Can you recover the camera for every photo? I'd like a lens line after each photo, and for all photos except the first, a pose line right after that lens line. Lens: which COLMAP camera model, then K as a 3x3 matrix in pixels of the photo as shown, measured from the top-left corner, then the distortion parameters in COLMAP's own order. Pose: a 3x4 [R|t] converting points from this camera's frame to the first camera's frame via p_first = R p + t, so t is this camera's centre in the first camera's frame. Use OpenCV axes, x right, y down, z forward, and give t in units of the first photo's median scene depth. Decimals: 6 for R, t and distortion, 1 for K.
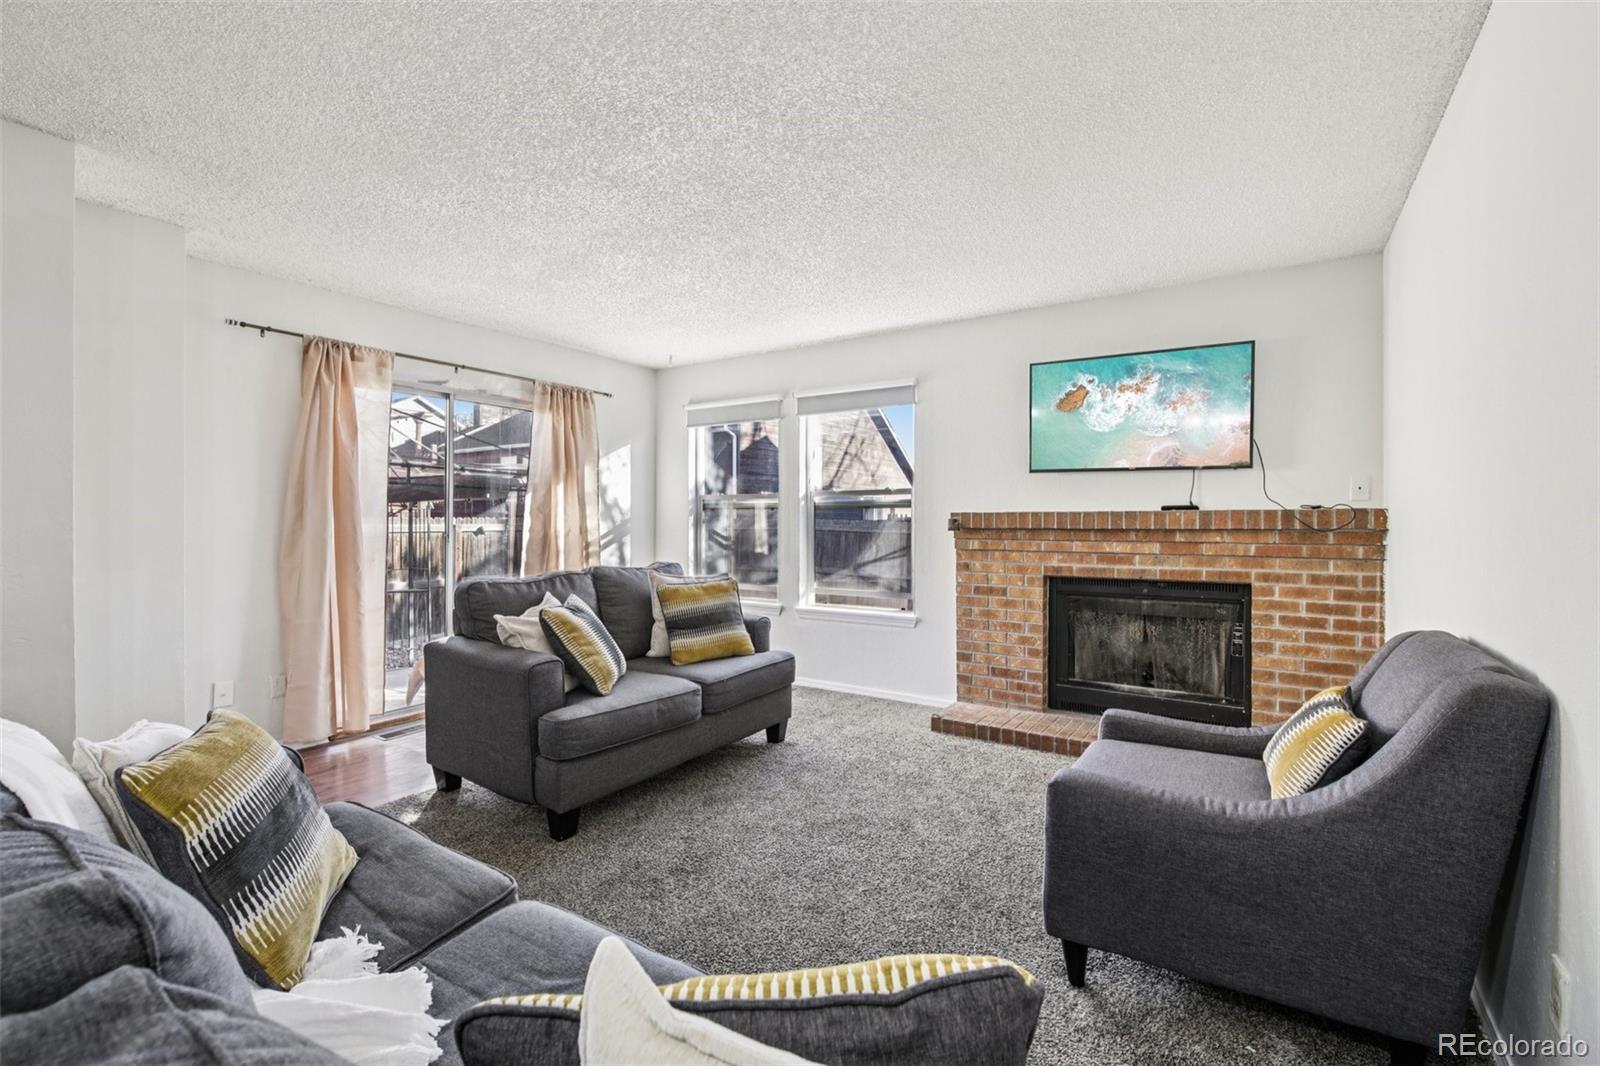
lens RADIAL K [[700.8, 0, 802.8], [0, 700.8, 523.9], [0, 0, 1]] dist [-0.012268, -0.000848]
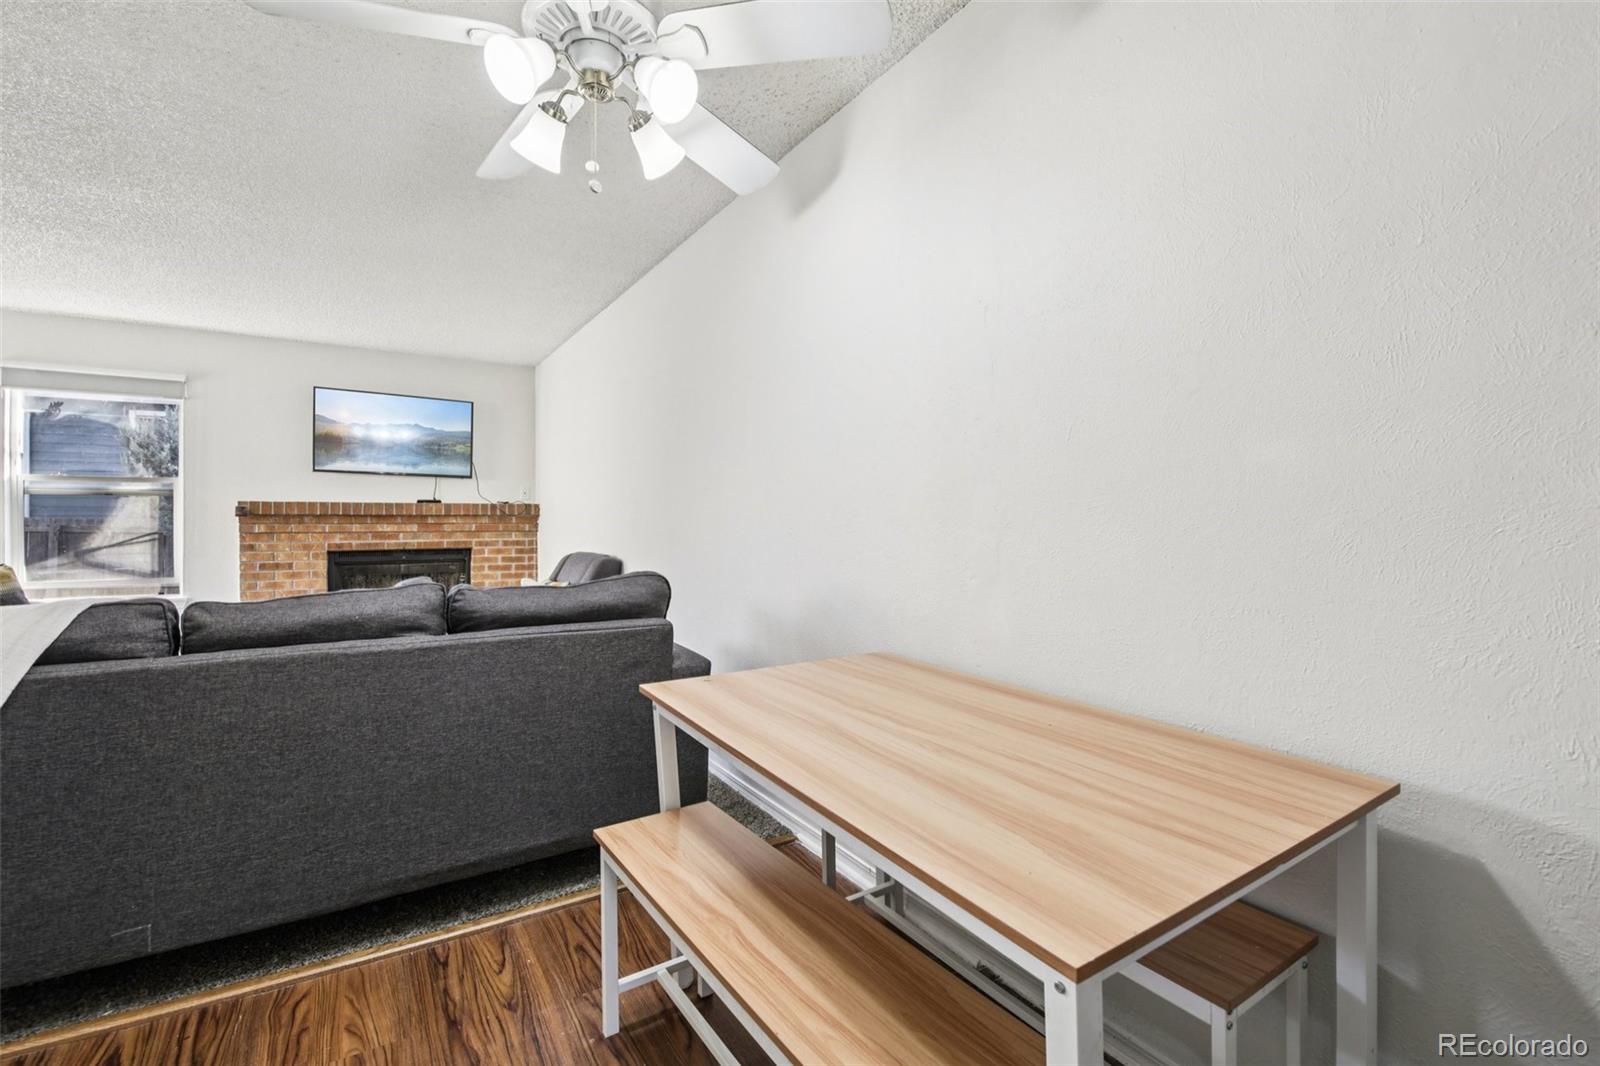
lens RADIAL K [[700.8, 0, 800.5], [0, 700.8, 528.2], [0, 0, 1]] dist [-0.012268, -0.000848]
pose [[0.394946, -0.008314, 0.918667, -0.534493], [0.005012, 0.999964, 0.006895, 0.028271], [-0.918691, 0.001882, 0.394973, -0.352165]]
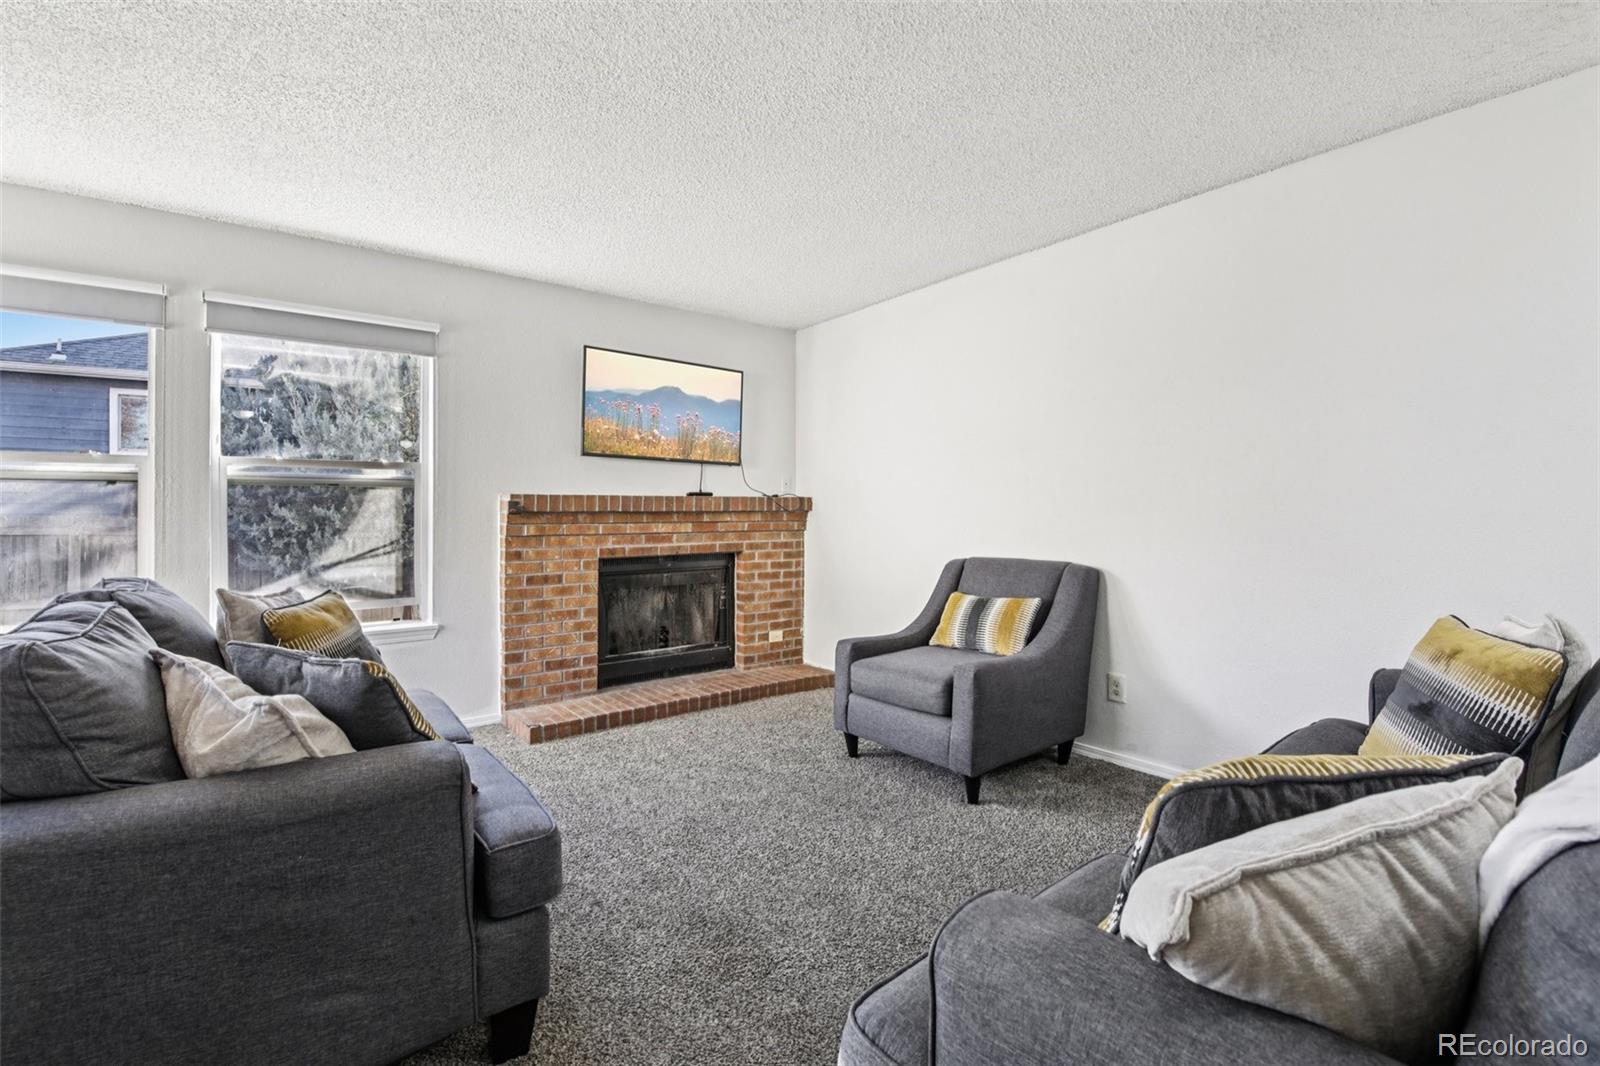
lens RADIAL K [[700.8, 0, 796.2], [0, 700.8, 524.0], [0, 0, 1]] dist [-0.012268, -0.000848]
pose [[0.317798, -0.011077, 0.948094, -0.554715], [0.013943, 0.999878, 0.007009, 0.022125], [-0.948056, 0.010992, 0.317914, 0.428673]]
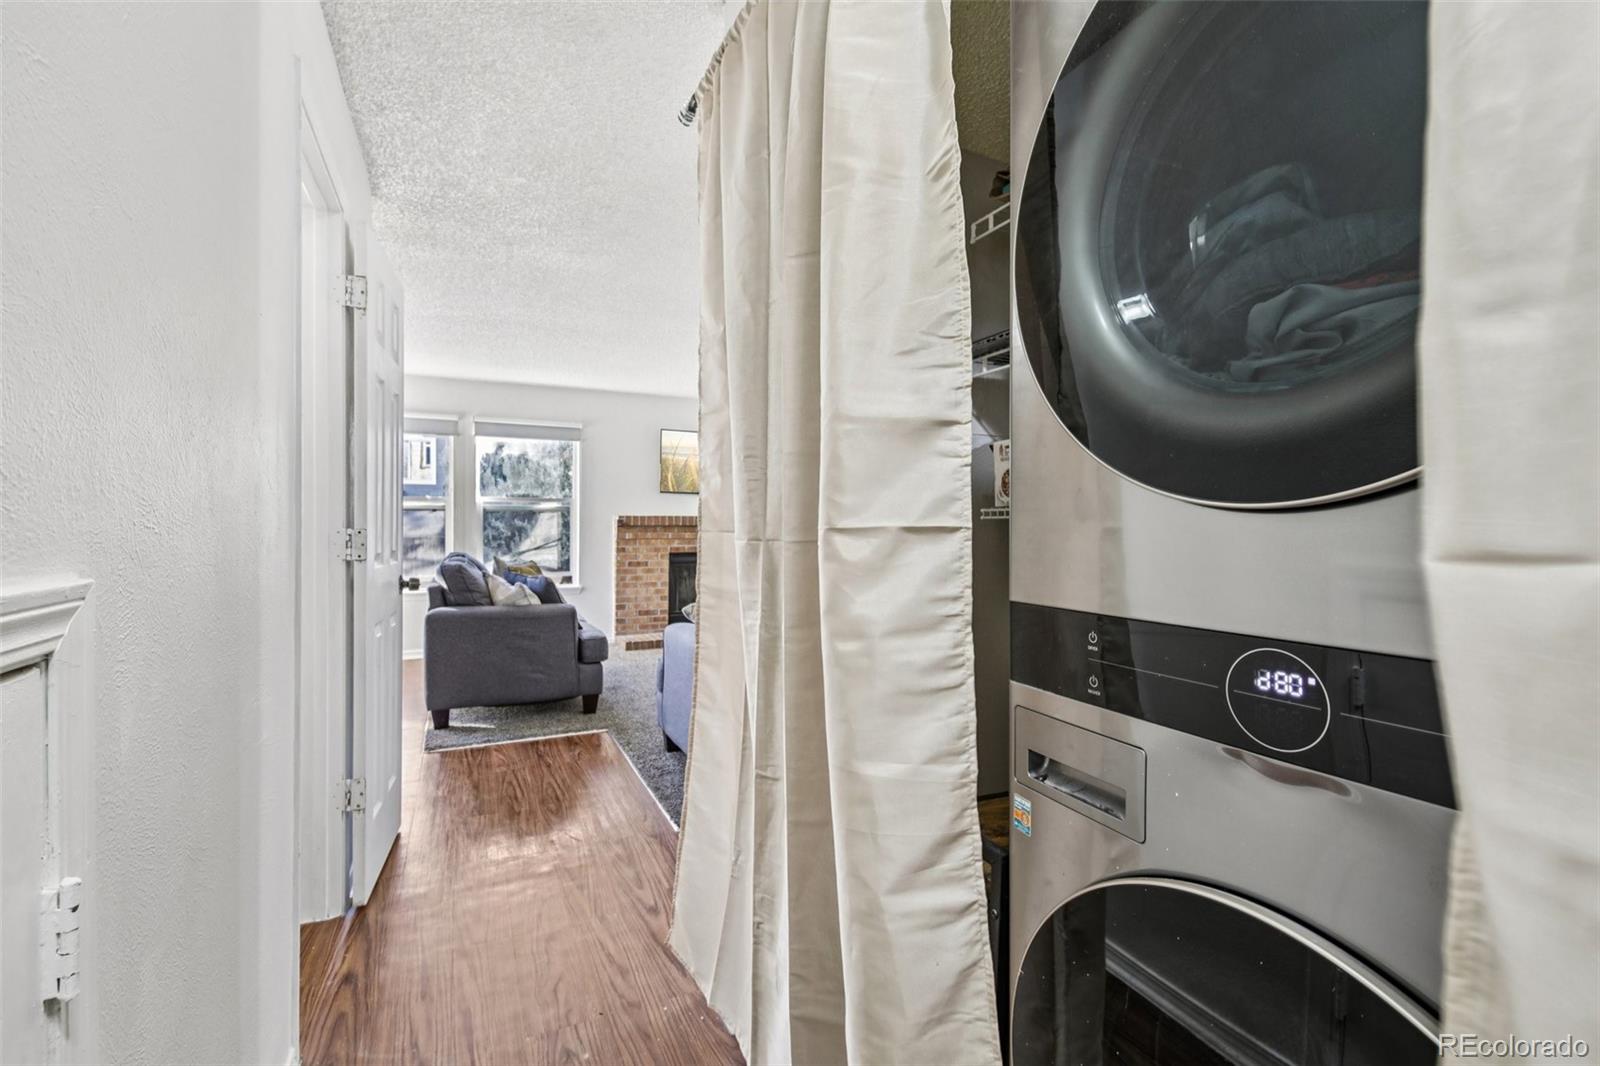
lens RADIAL K [[700.8, 0, 808.7], [0, 700.8, 543.1], [0, 0, 1]] dist [-0.012268, -0.000848]
pose [[0.492772, -0.016577, 0.870000, -1.056884], [0.006180, 0.999860, 0.015550, 0.026497], [-0.870136, -0.002286, 0.492806, -0.170355]]
